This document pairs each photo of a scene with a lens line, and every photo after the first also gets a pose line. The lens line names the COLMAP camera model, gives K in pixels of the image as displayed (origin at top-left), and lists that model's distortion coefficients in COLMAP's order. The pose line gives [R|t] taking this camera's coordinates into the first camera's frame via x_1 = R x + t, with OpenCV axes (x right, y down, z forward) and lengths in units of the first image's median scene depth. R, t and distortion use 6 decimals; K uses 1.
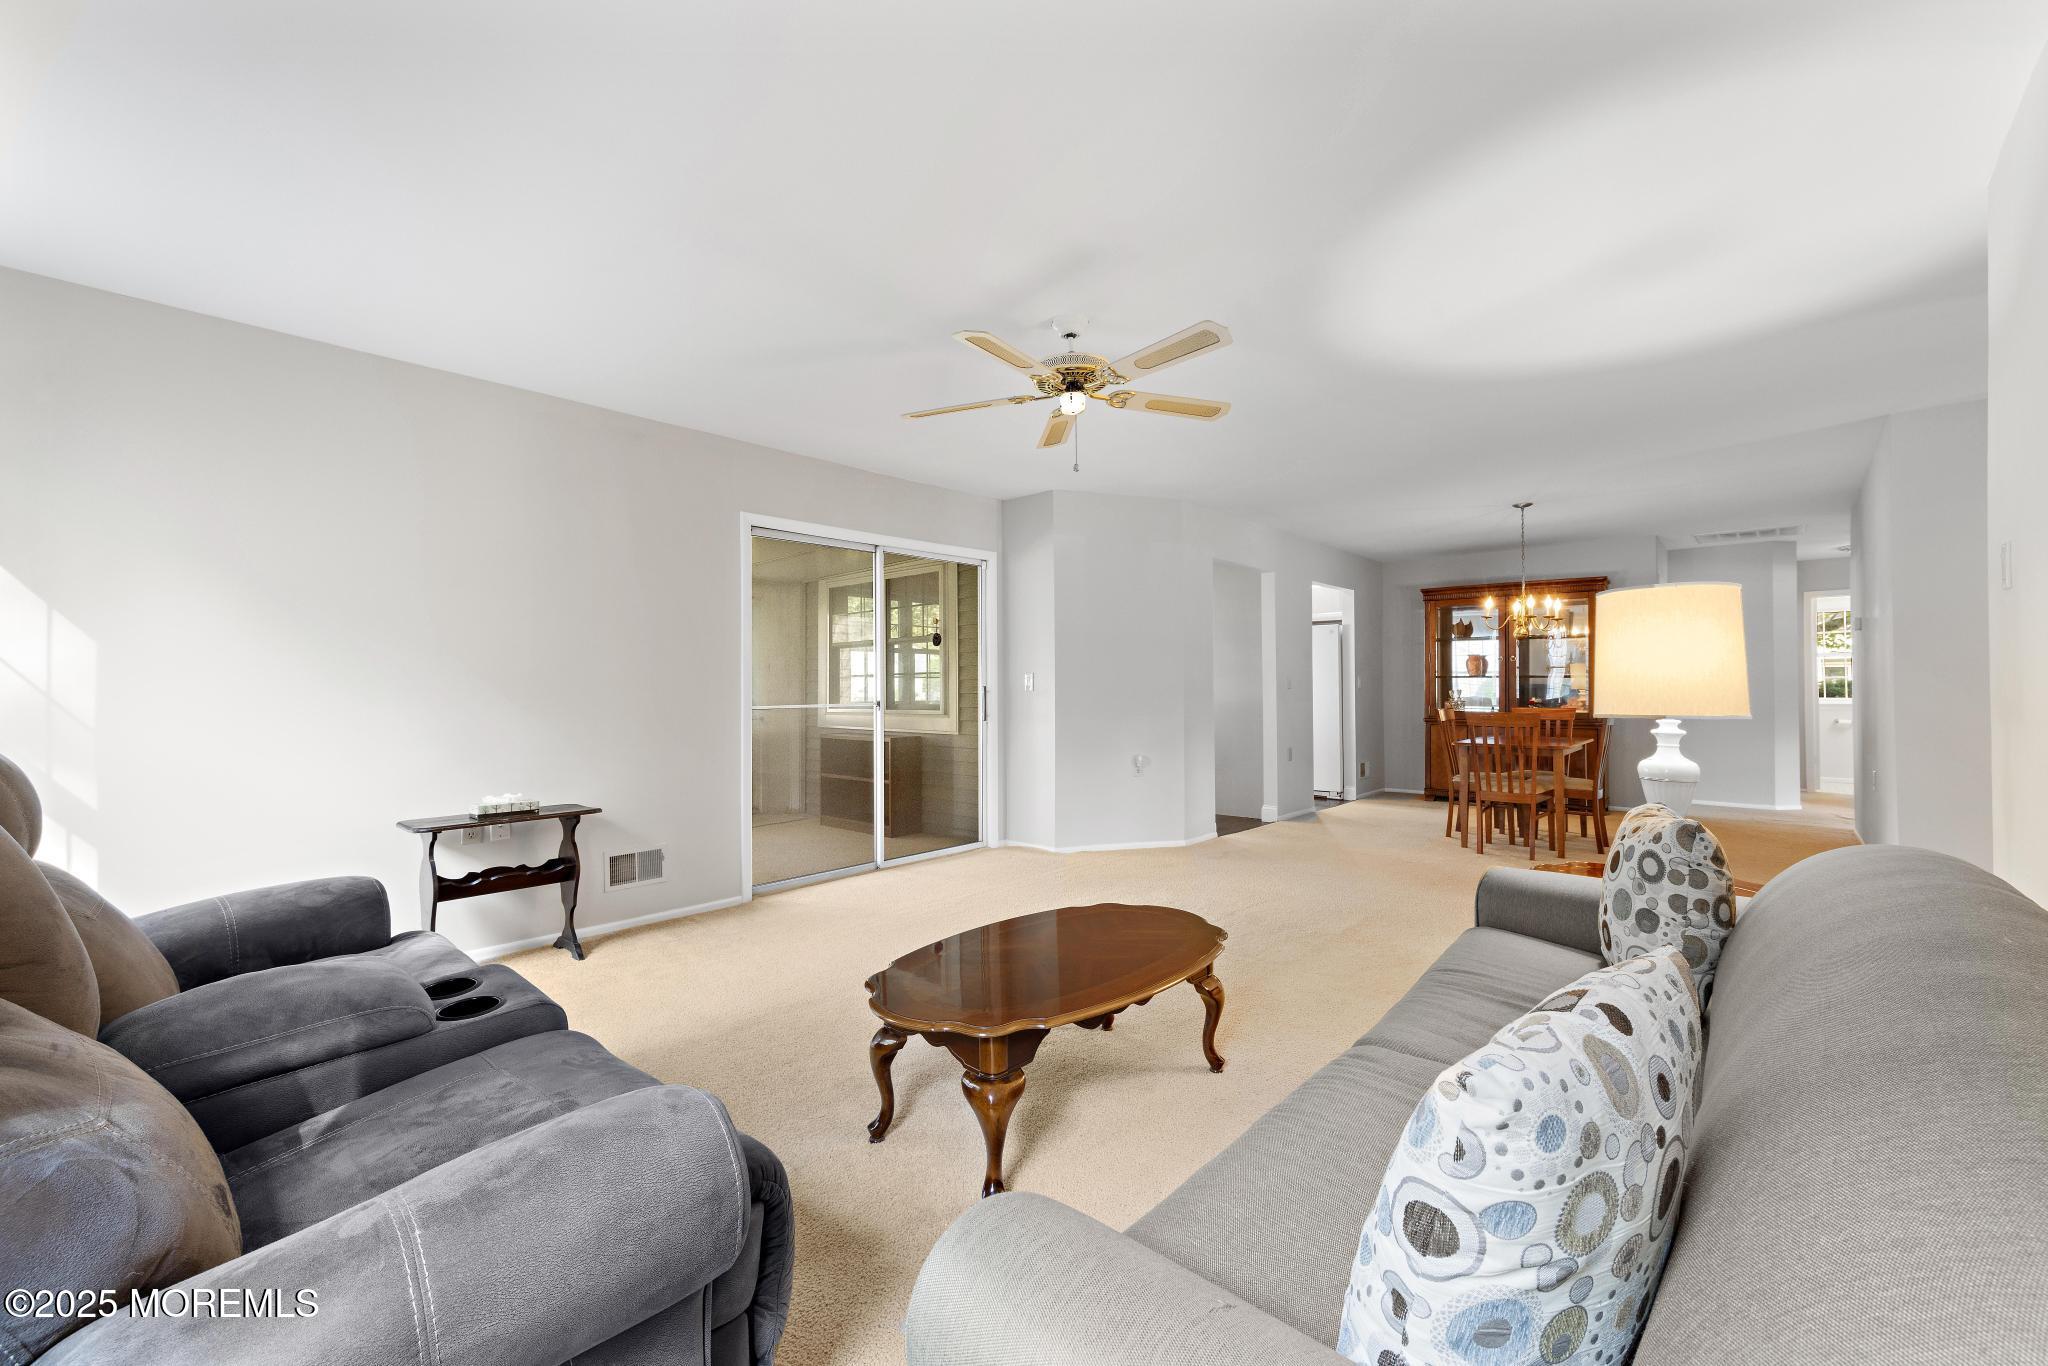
lens RADIAL K [[801.7, 0, 1017.0], [0, 801.7, 676.1], [0, 0, 1]] dist [0.000211, 0.000031]
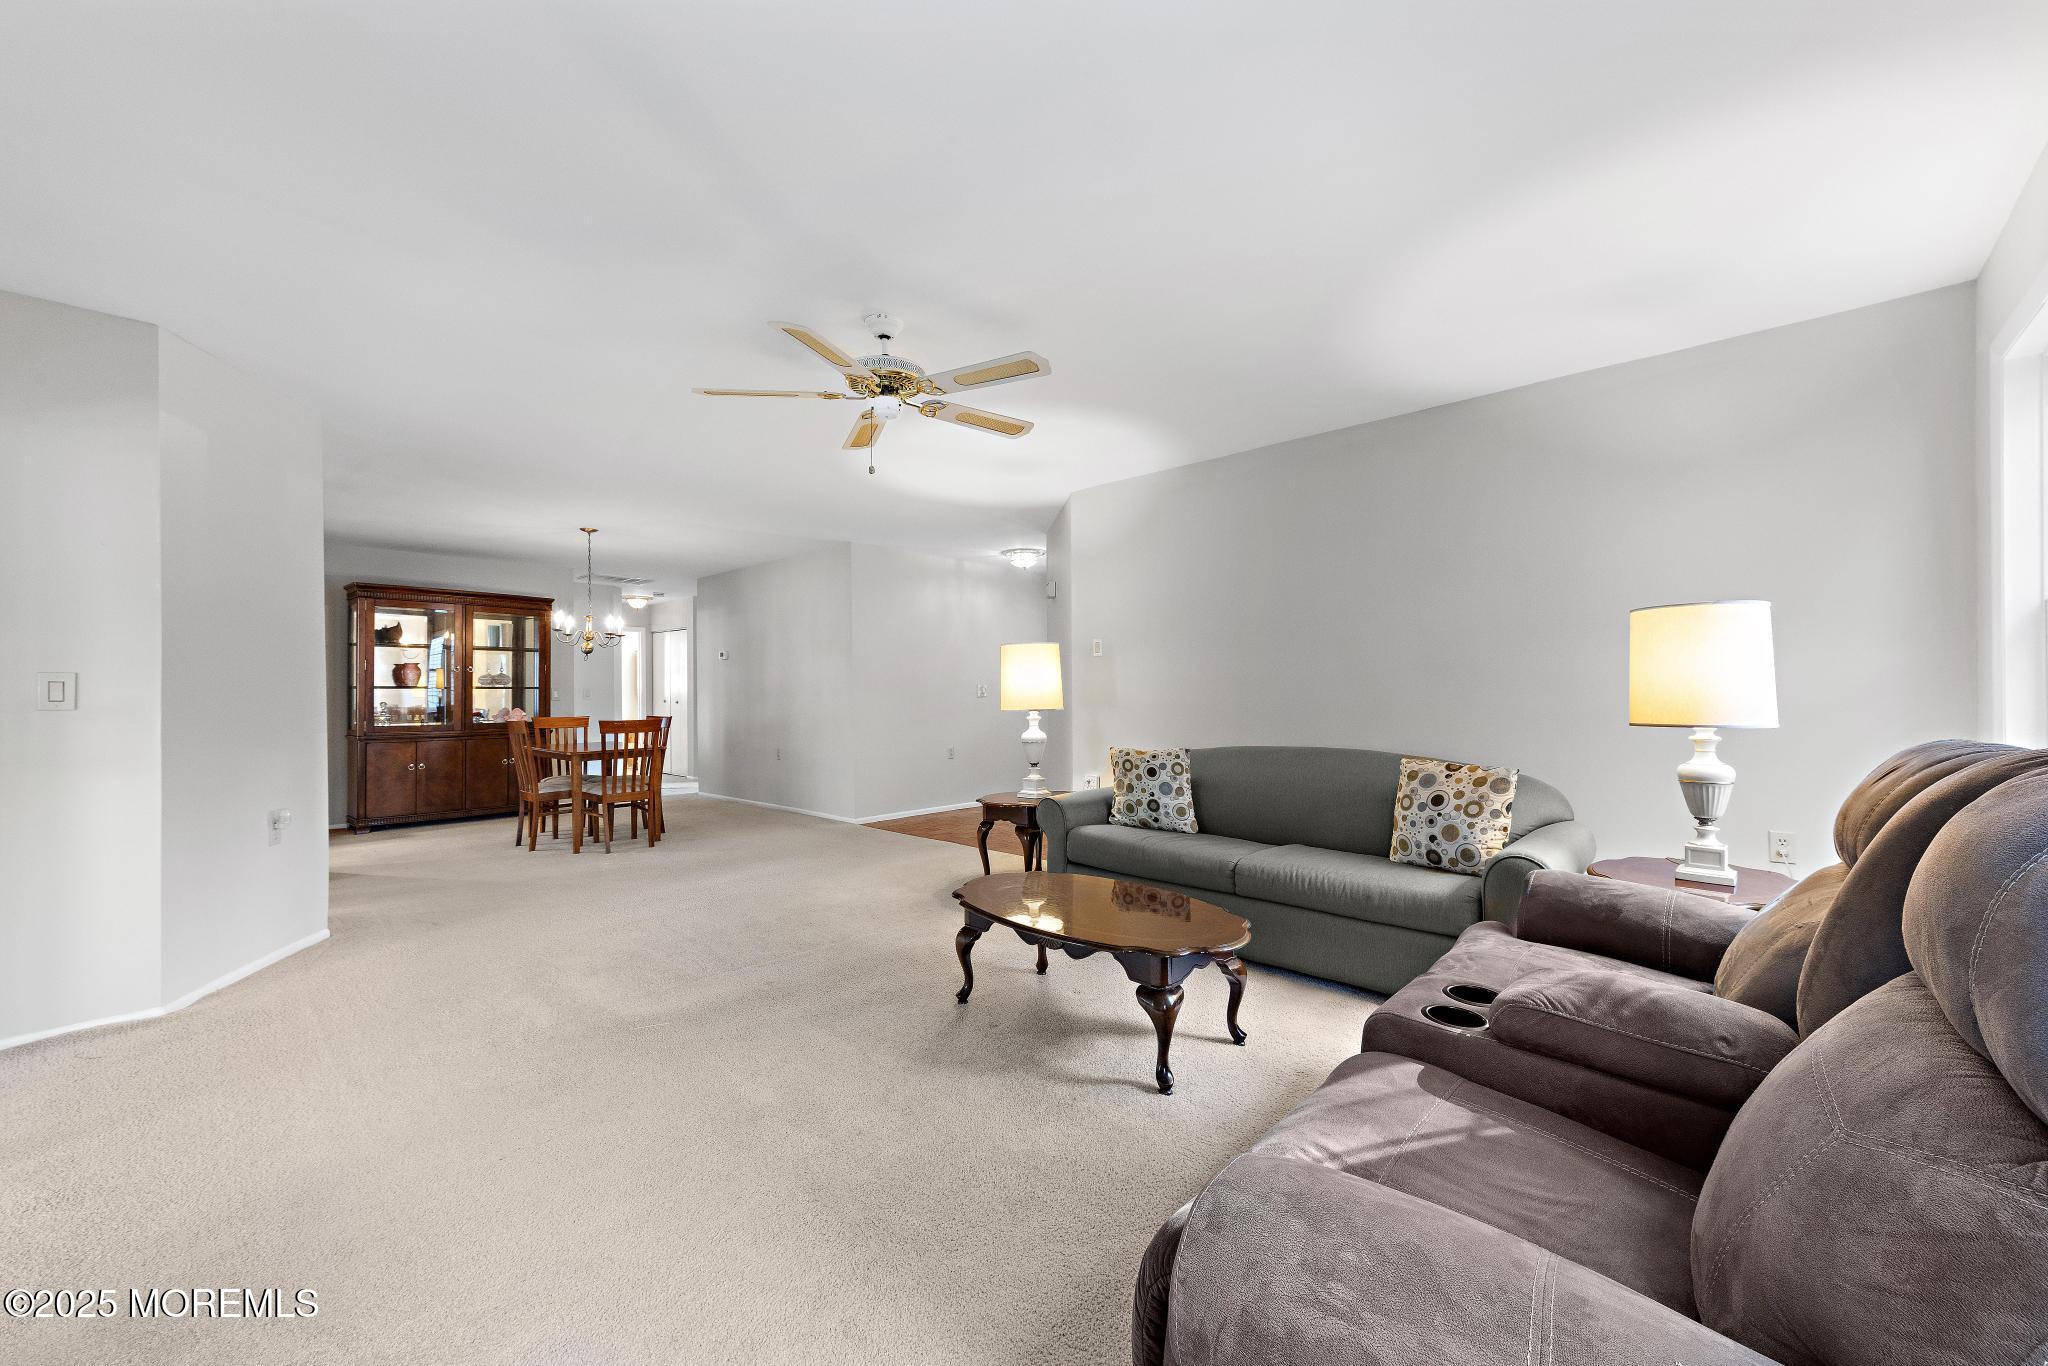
lens RADIAL K [[785.5, 0, 1024.6], [0, 785.5, 690.3], [0, 0, 1]] dist [0.000546, 0.000074]
pose [[0.006639, 0.001986, 0.999976, -0.466684], [-0.005958, 0.999980, -0.001947, 0.002729], [-0.999960, -0.005945, 0.006650, 0.428611]]
